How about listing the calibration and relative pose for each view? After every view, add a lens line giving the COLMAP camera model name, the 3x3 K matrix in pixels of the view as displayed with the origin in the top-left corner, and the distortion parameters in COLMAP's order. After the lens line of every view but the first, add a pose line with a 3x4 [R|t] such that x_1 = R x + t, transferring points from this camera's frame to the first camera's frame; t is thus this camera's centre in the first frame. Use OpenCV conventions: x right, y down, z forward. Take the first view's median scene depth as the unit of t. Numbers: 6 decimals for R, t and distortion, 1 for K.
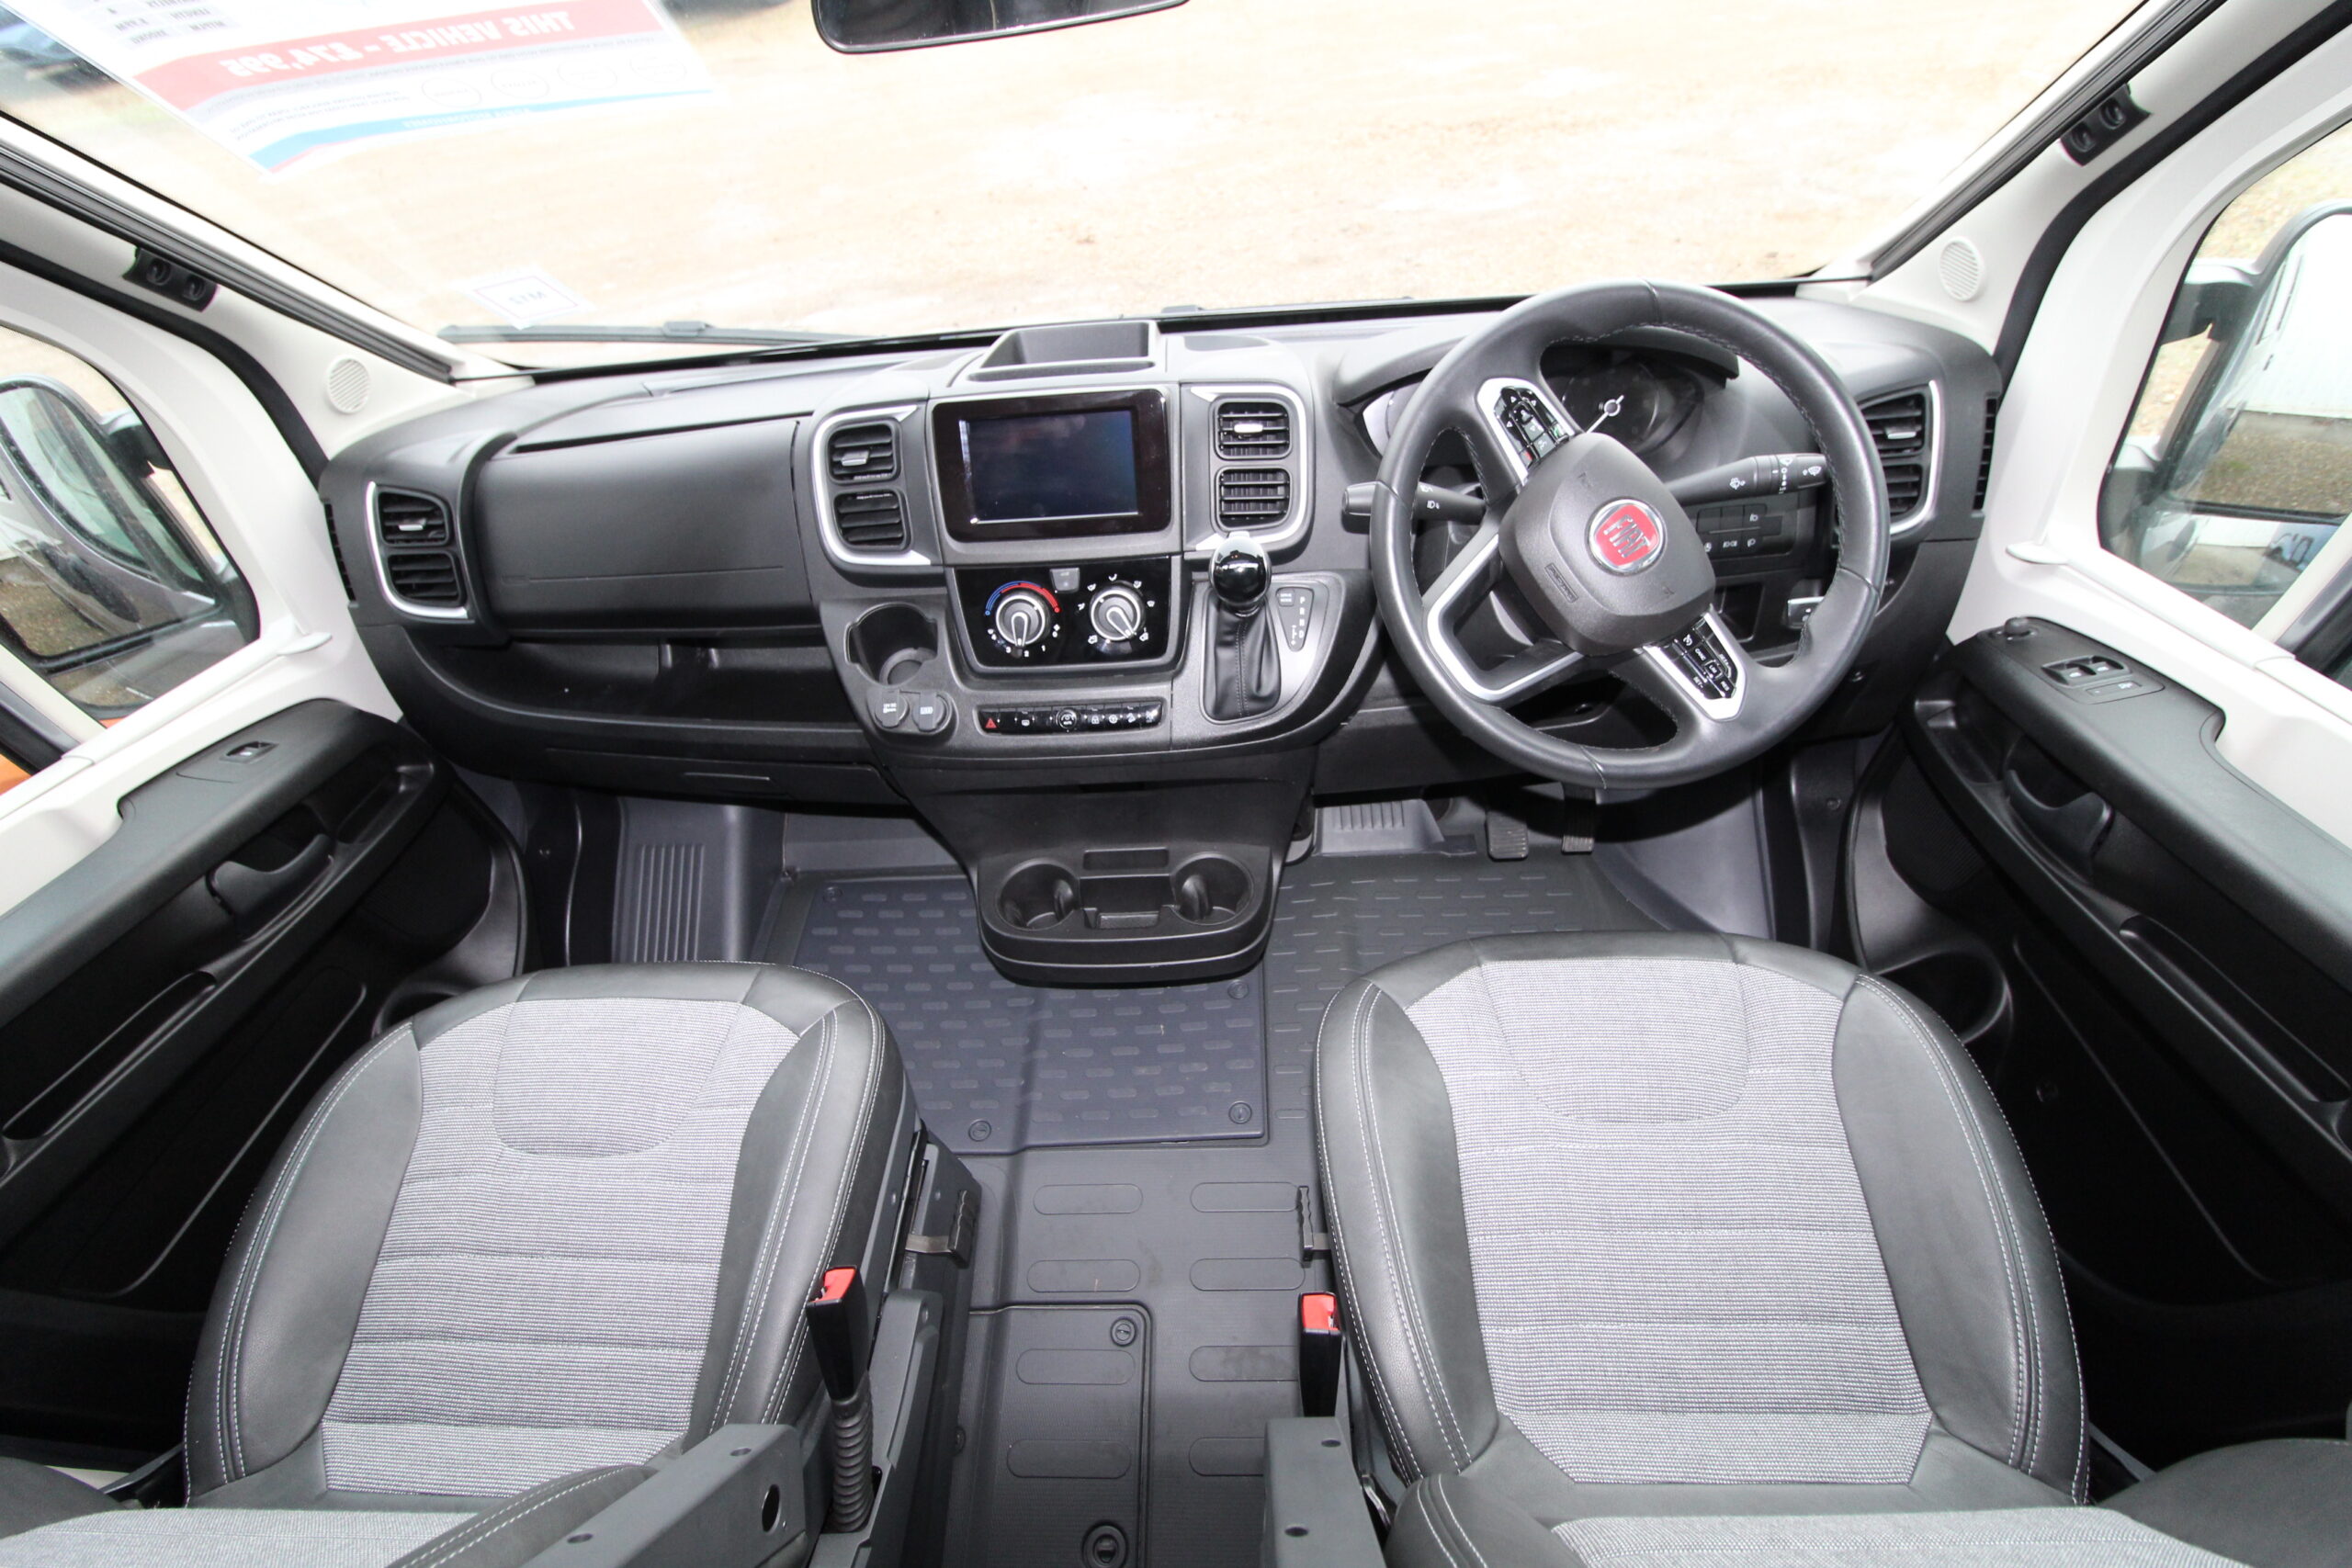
lens RADIAL K [[1091.2, 0, 1181.9], [0, 1091.2, 768.5], [0, 0, 1]] dist [-0.000906, -0.010622]
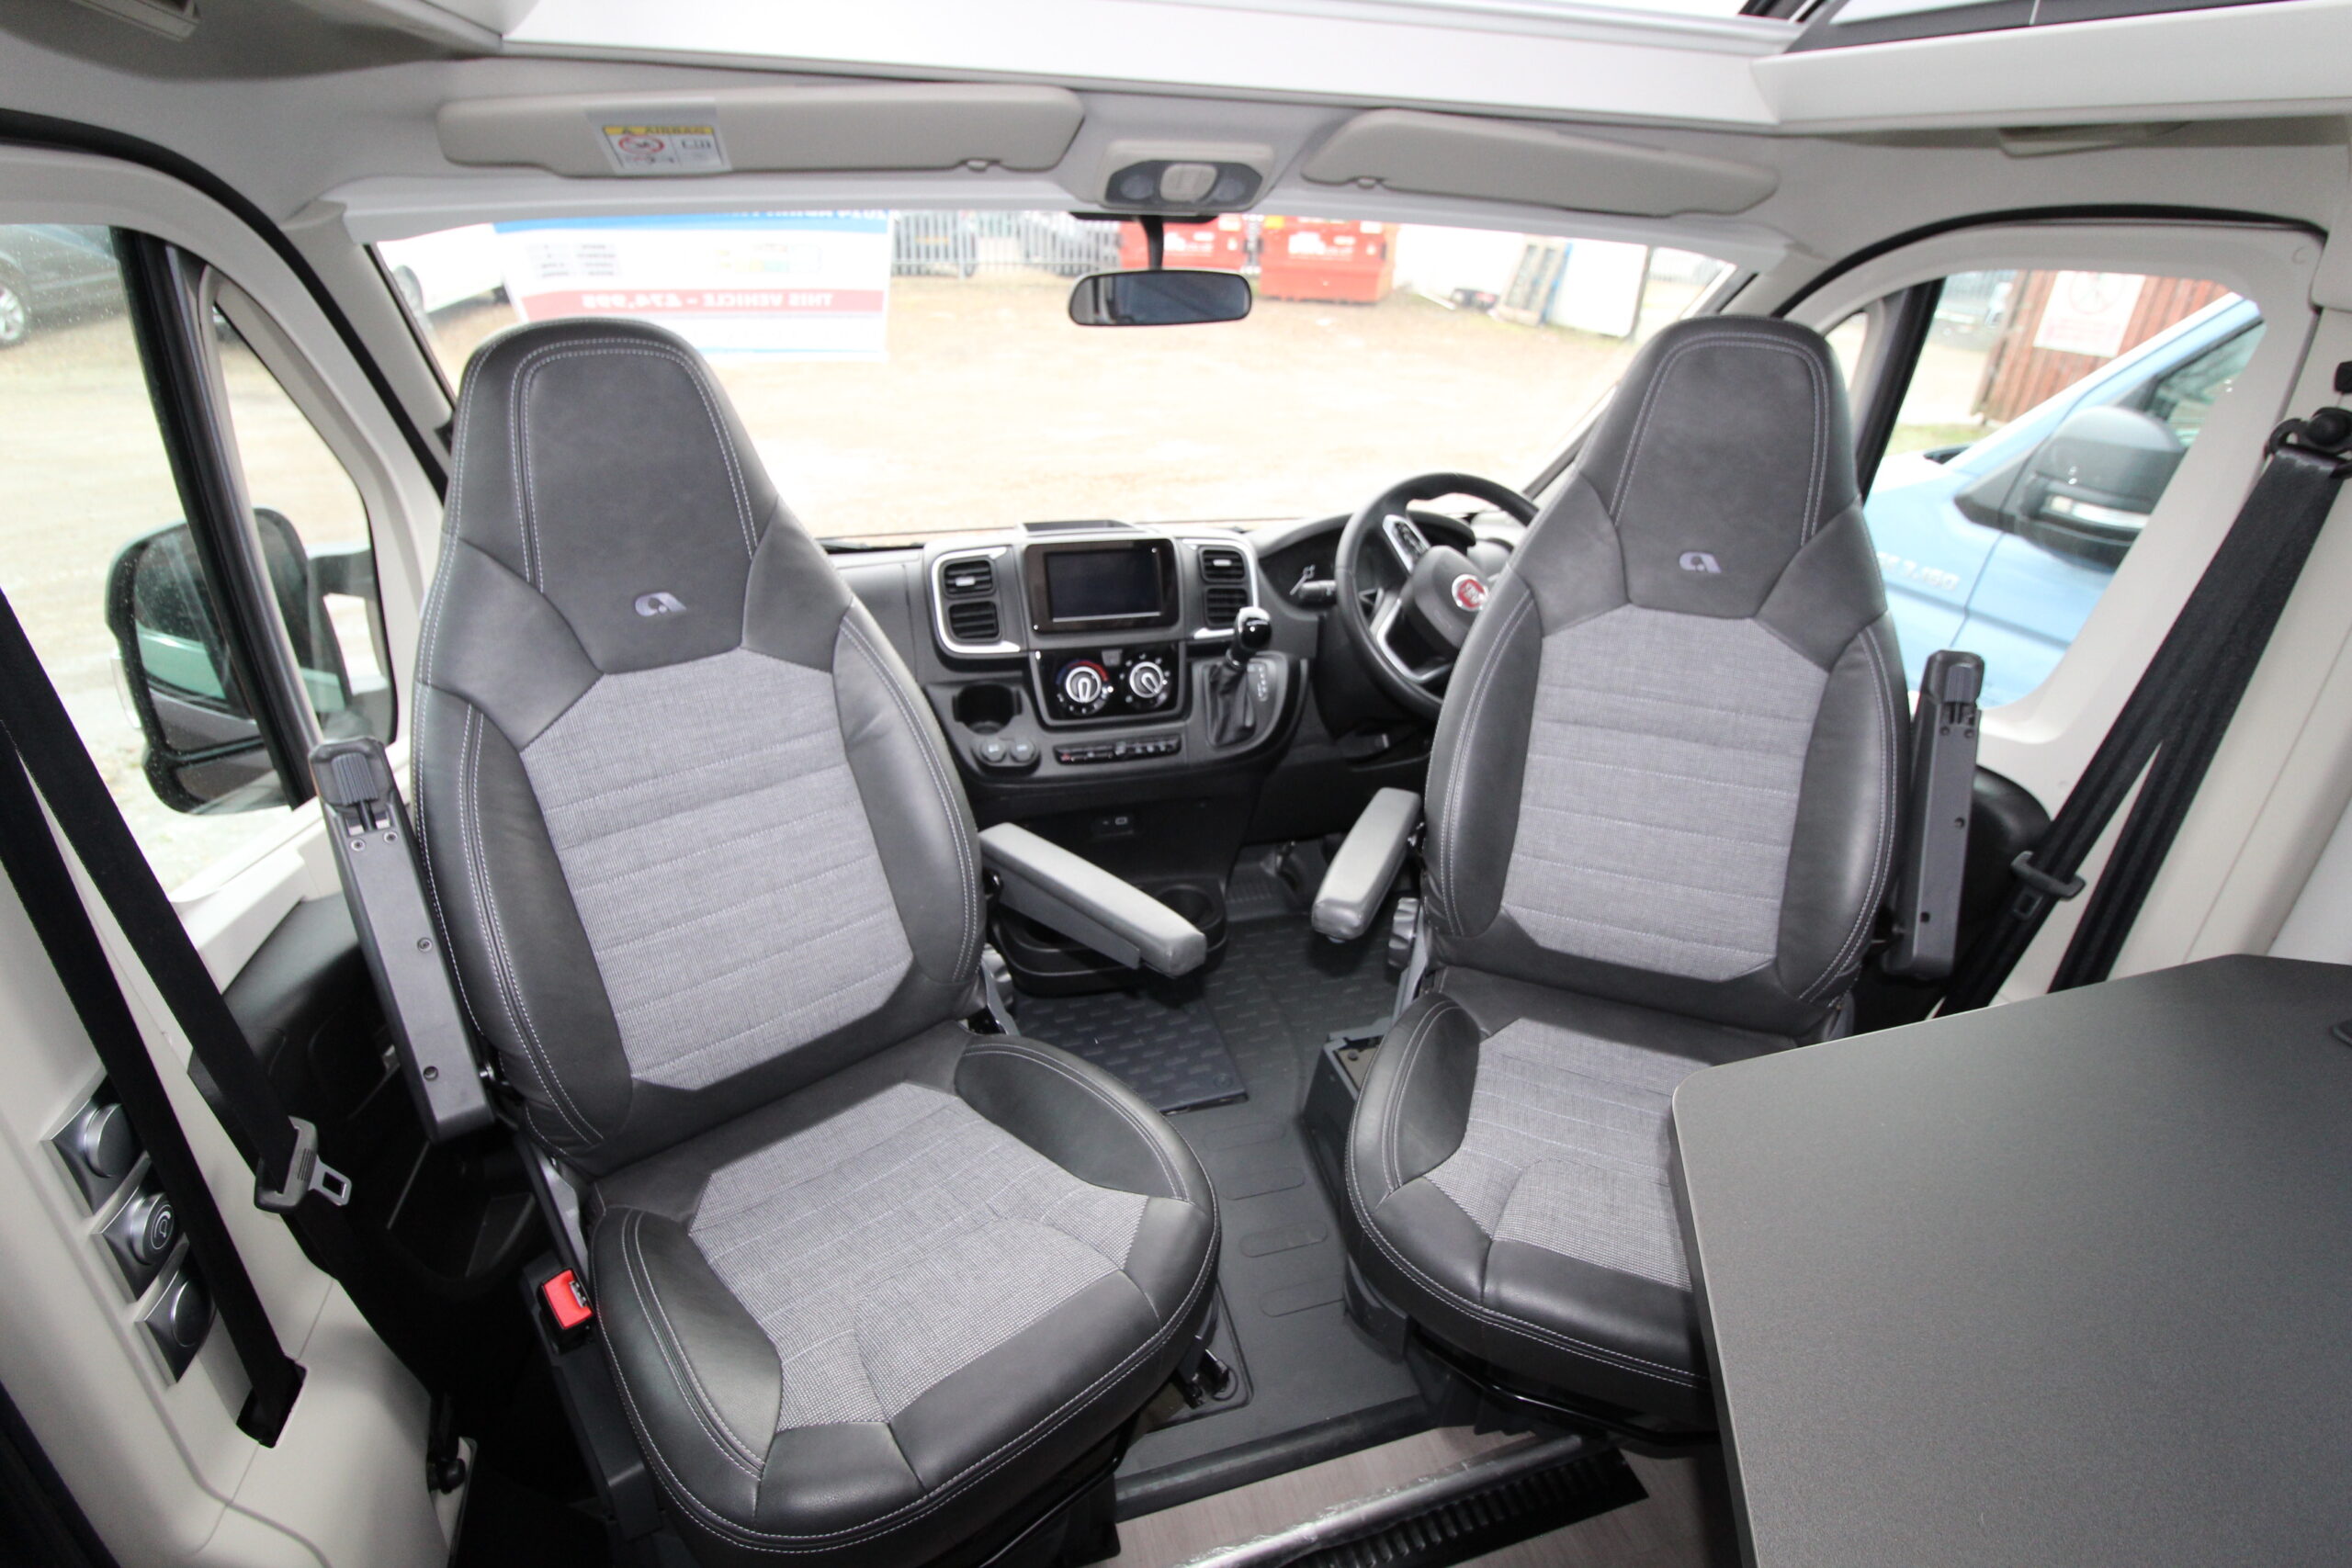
lens RADIAL K [[1135.4, 0, 1172.0], [0, 1135.4, 777.9], [0, 0, 1]] dist [0.008285, -0.012954]
pose [[0.942758, -0.038629, 0.331232, -0.549978], [0.132443, 0.954945, -0.265593, 0.407868], [-0.306049, 0.294259, 0.905398, -0.386335]]
